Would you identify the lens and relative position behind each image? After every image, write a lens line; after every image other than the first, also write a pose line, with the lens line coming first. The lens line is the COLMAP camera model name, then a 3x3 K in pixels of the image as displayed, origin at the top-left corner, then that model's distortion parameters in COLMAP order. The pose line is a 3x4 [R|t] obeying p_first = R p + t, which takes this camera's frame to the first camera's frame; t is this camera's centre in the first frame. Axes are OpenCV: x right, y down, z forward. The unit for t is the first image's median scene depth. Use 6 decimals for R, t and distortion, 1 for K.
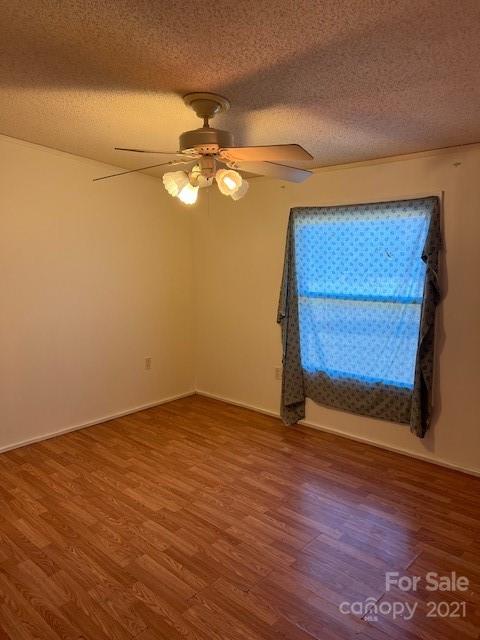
lens RADIAL K [[478.6, 0, 239.4], [0, 478.6, 322.0], [0, 0, 1]] dist [0.055791, -0.014213]
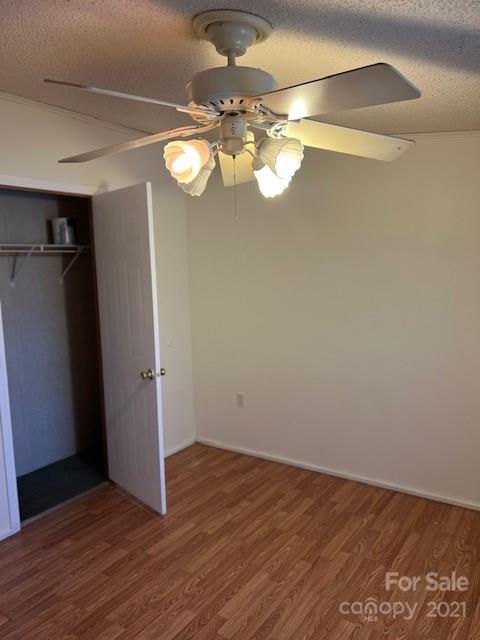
lens RADIAL K [[478.6, 0, 239.2], [0, 478.6, 316.5], [0, 0, 1]] dist [0.055791, -0.014213]
pose [[0.128027, 0.101292, -0.986585, 0.488544], [-0.105595, 0.990508, 0.087992, -0.127429], [0.986133, 0.092914, 0.137508, 0.806514]]
